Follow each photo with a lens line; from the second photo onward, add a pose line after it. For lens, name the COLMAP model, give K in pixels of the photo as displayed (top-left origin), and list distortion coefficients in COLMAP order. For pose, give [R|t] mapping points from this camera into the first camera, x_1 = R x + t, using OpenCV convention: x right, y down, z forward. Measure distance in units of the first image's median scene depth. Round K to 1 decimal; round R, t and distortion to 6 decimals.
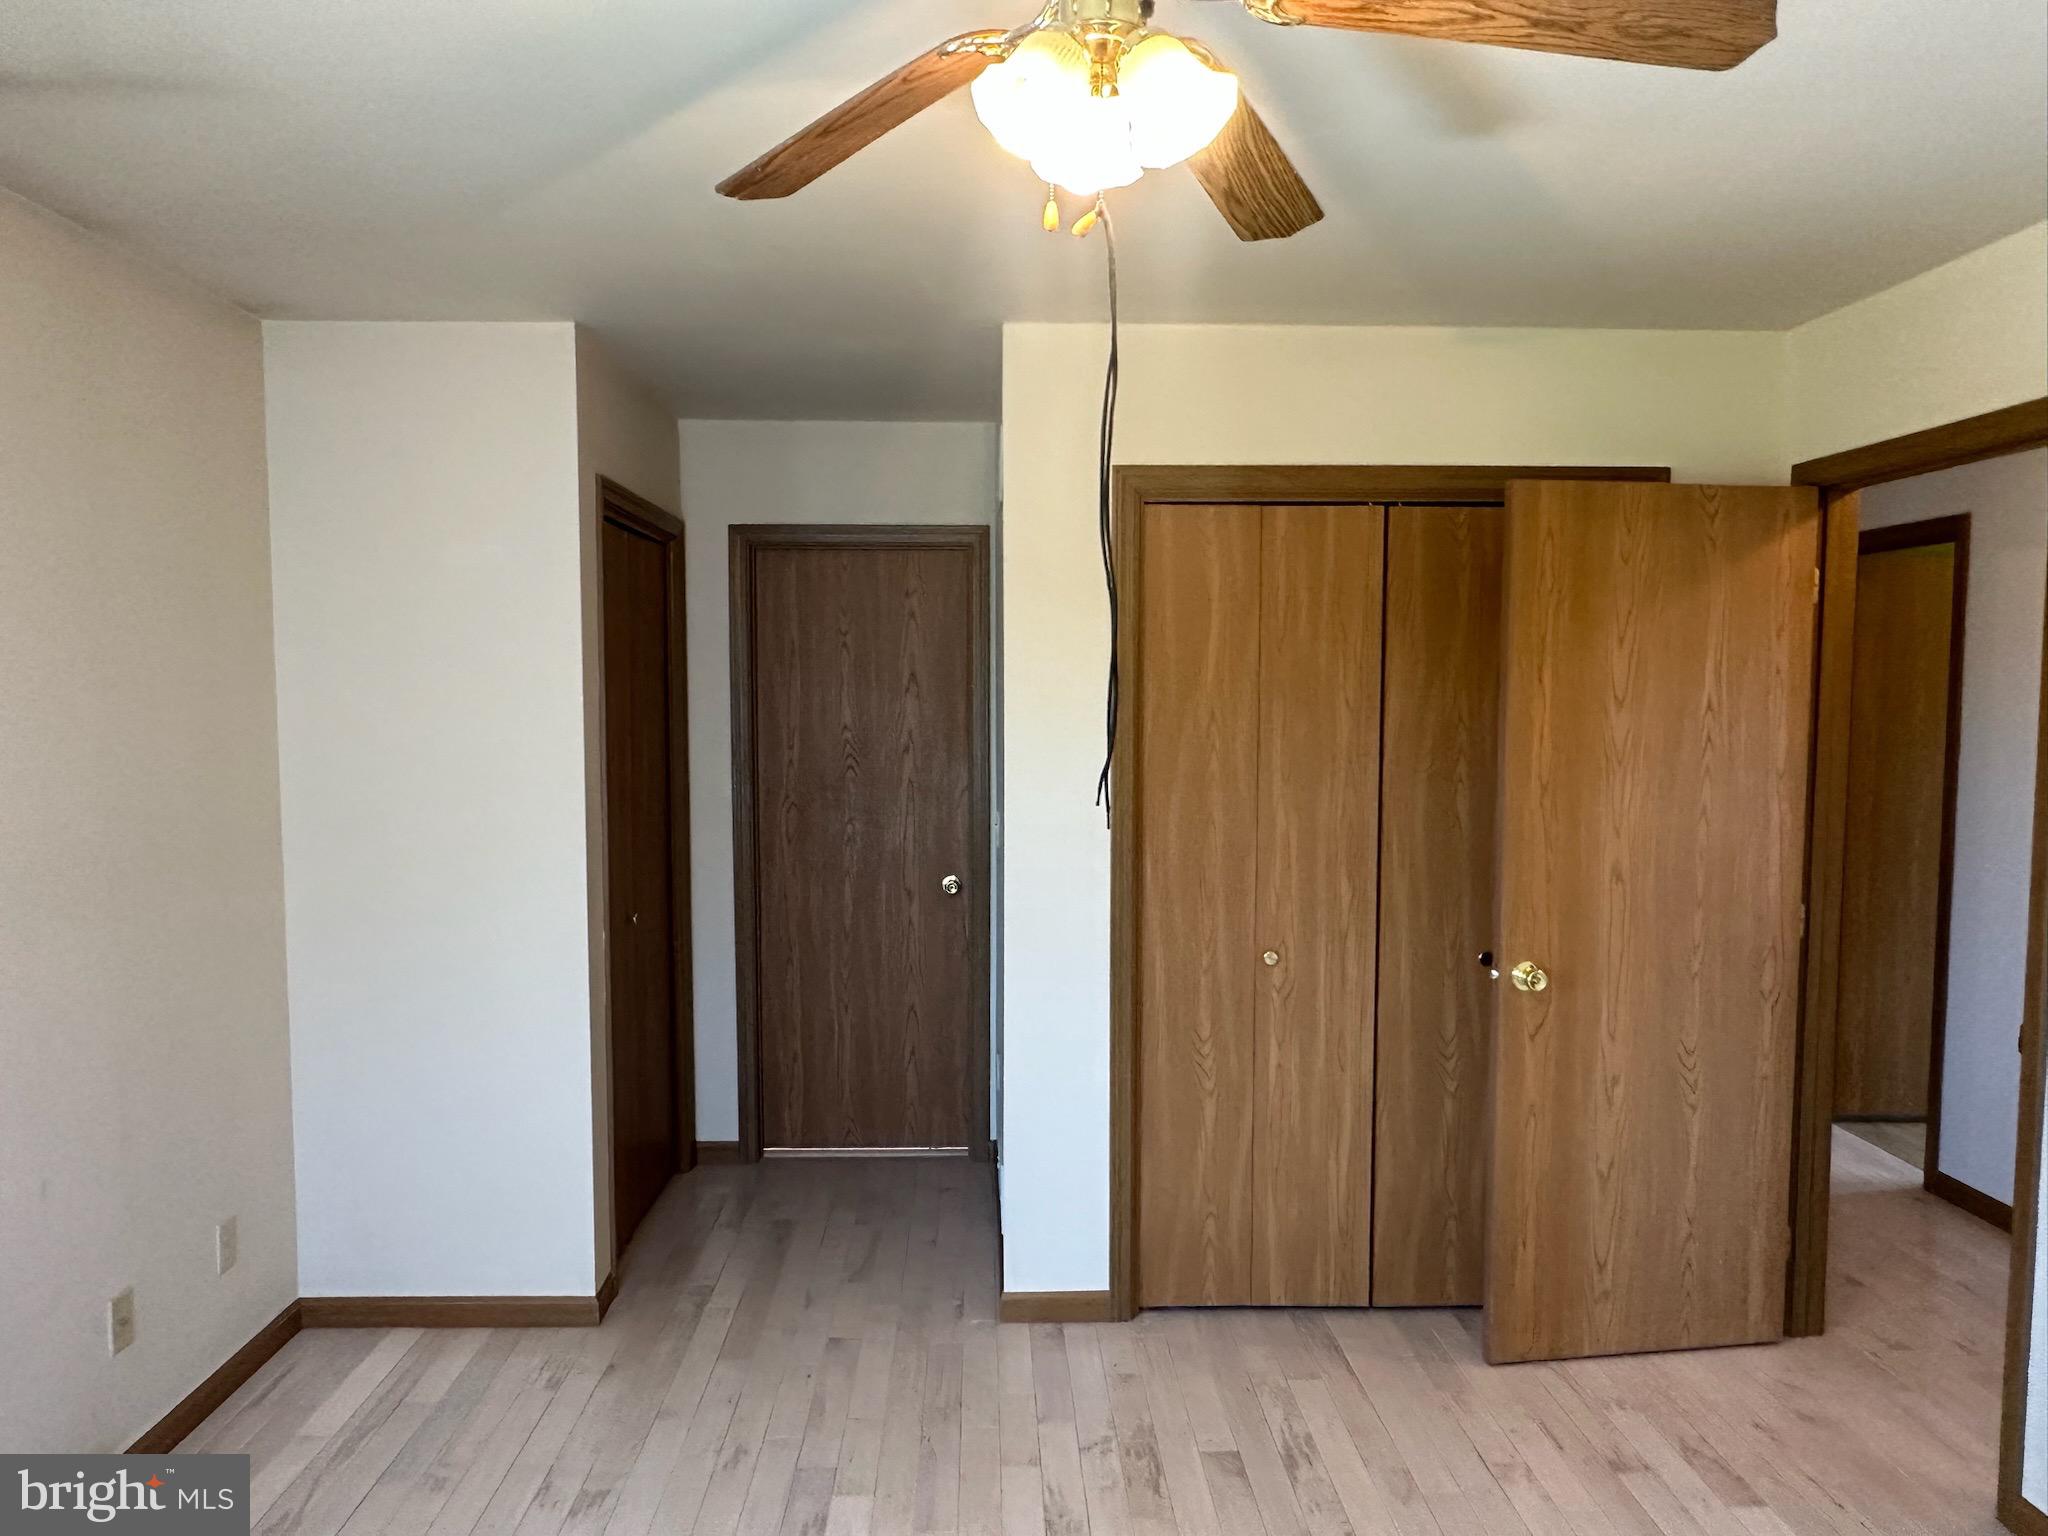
lens RADIAL K [[1463.6, 0, 1020.1], [0, 1463.6, 800.7], [0, 0, 1]] dist [-0.004073, 0.002932]
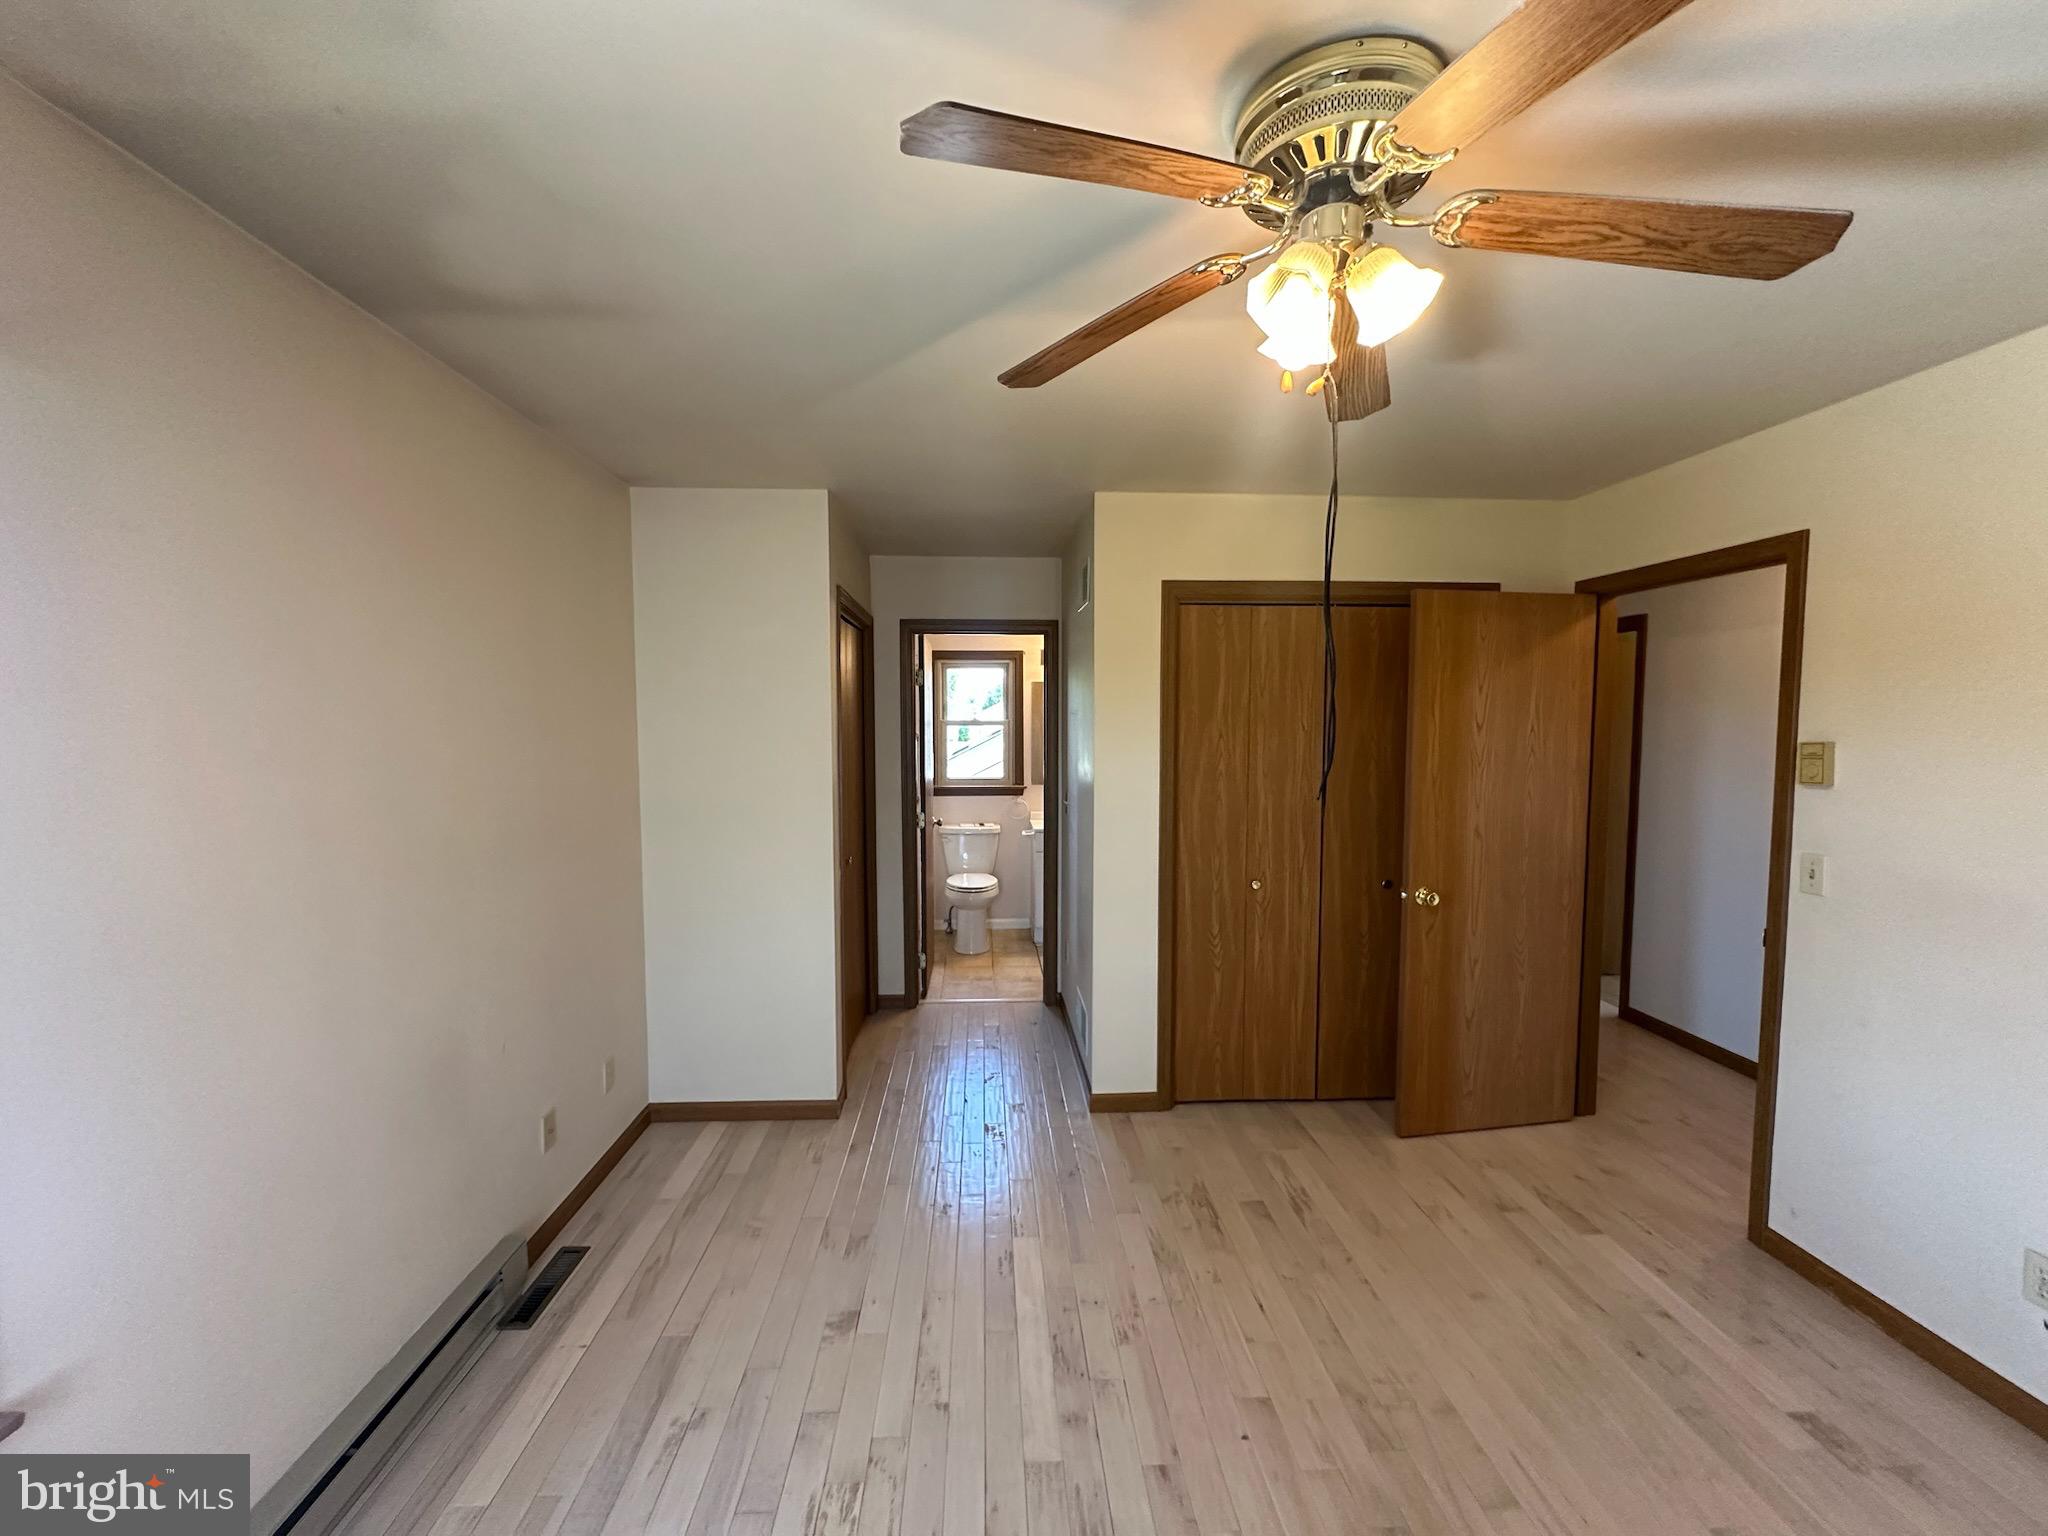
lens RADIAL K [[828.0, 0, 1027.8], [0, 828.0, 774.2], [0, 0, 1]] dist [-0.001070, -0.000113]
pose [[0.999676, -0.002409, 0.025336, -0.113749], [0.002672, 0.999943, -0.010330, -0.006590], [-0.025310, 0.010394, 0.999626, 0.097593]]
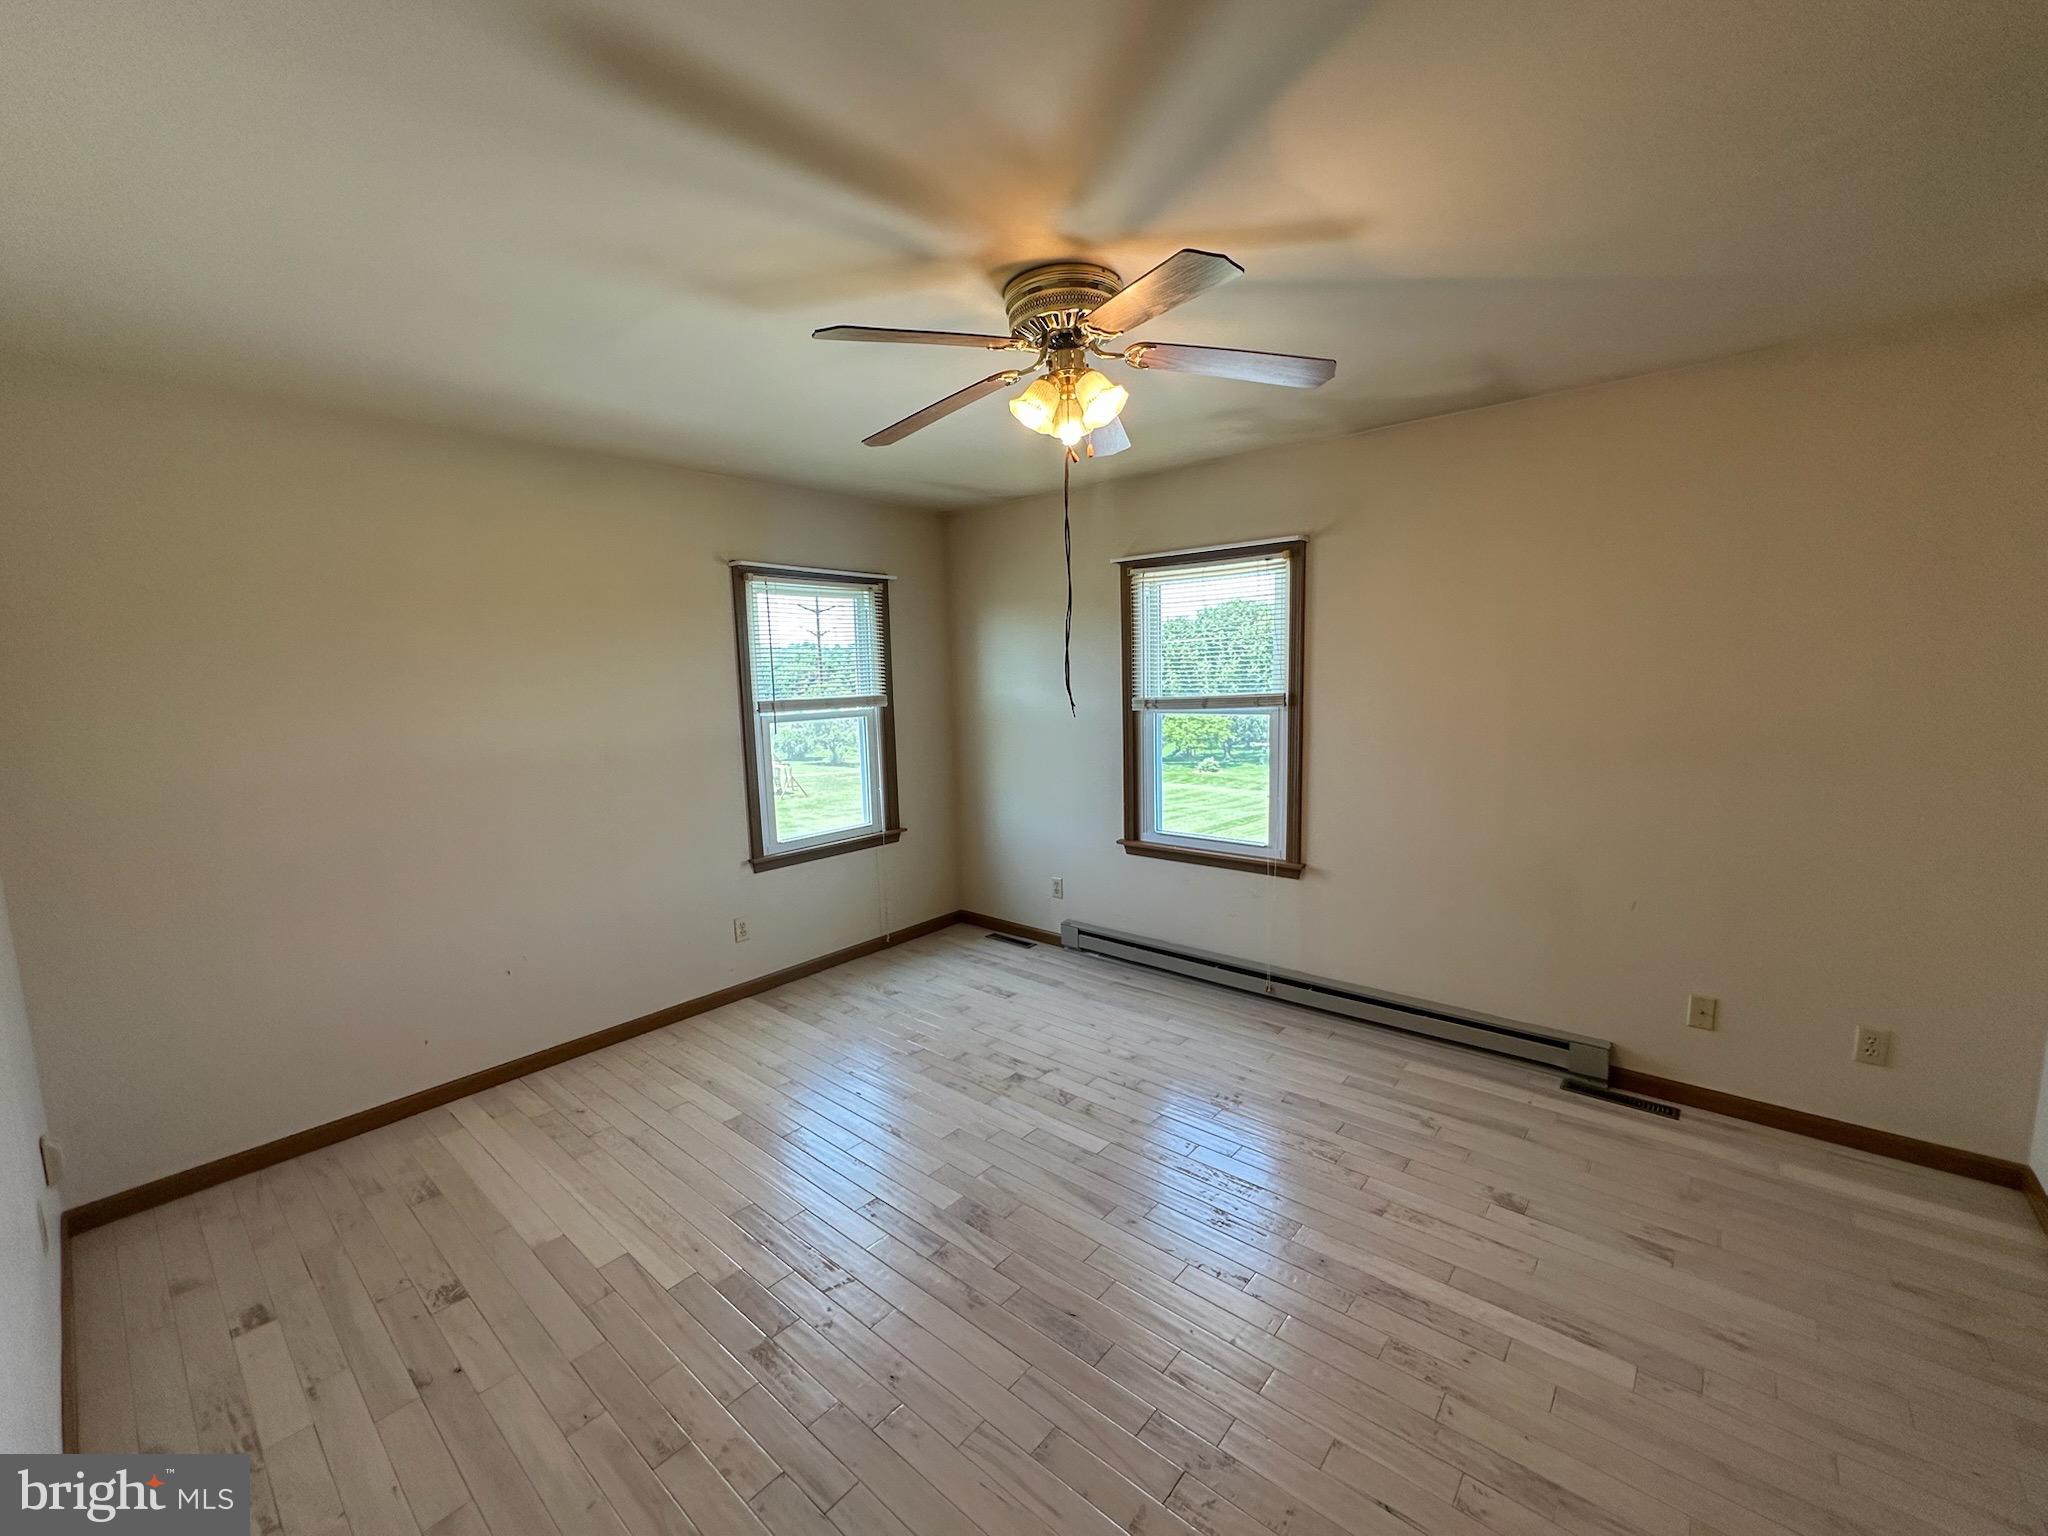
lens RADIAL K [[828.0, 0, 1027.8], [0, 828.0, 774.2], [0, 0, 1]] dist [-0.001070, -0.000113]
pose [[-0.665910, 0.116460, -0.736886, 0.510503], [-0.032134, 0.982346, 0.184293, -0.062670], [0.745339, 0.146402, -0.650412, 0.848509]]
